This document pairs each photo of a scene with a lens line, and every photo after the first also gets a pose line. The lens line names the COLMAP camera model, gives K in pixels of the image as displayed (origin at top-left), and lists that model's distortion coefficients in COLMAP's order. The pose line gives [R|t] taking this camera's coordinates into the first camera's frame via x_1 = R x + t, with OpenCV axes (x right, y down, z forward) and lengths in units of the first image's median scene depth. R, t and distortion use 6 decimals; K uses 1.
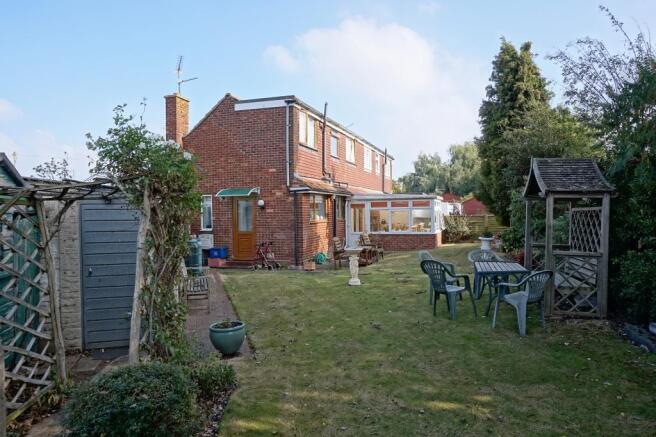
lens RADIAL K [[448.1, 0, 329.8], [0, 448.1, 218.6], [0, 0, 1]] dist [-0.031490, 0.000957]
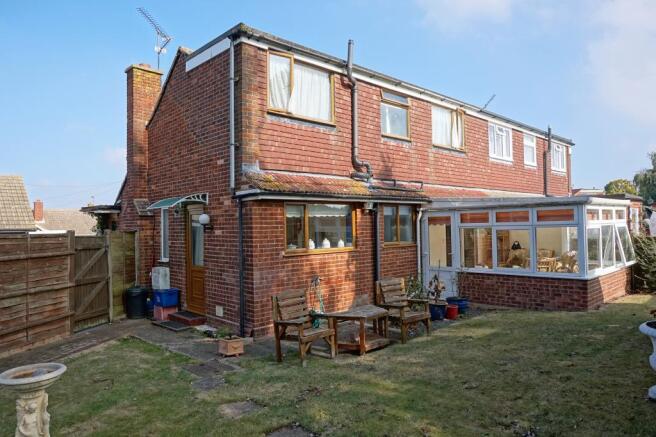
lens RADIAL K [[448.1, 0, 325.5], [0, 448.1, 217.2], [0, 0, 1]] dist [-0.031490, 0.000957]
pose [[0.881897, -0.012508, -0.471277, 0.226250], [-0.000186, 0.999639, -0.026880, -0.019343], [0.471443, 0.023793, 0.881576, 0.488511]]
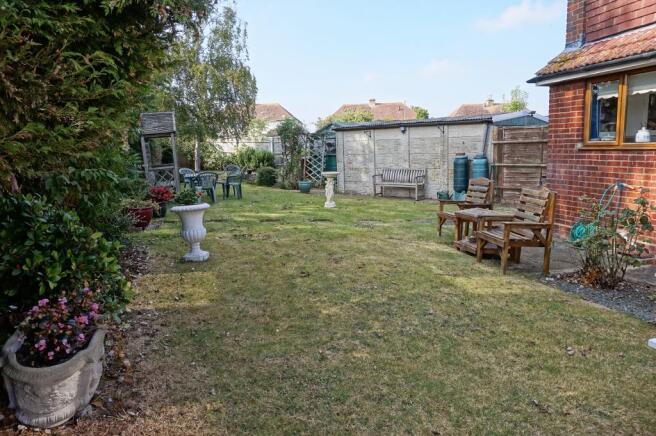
lens RADIAL K [[448.1, 0, 328.3], [0, 448.1, 218.7], [0, 0, 1]] dist [-0.031490, 0.000957]
pose [[-0.854947, 0.123297, -0.503849, 0.358569], [0.037299, 0.983438, 0.177367, -0.007440], [0.517373, 0.132847, -0.845386, 1.133209]]
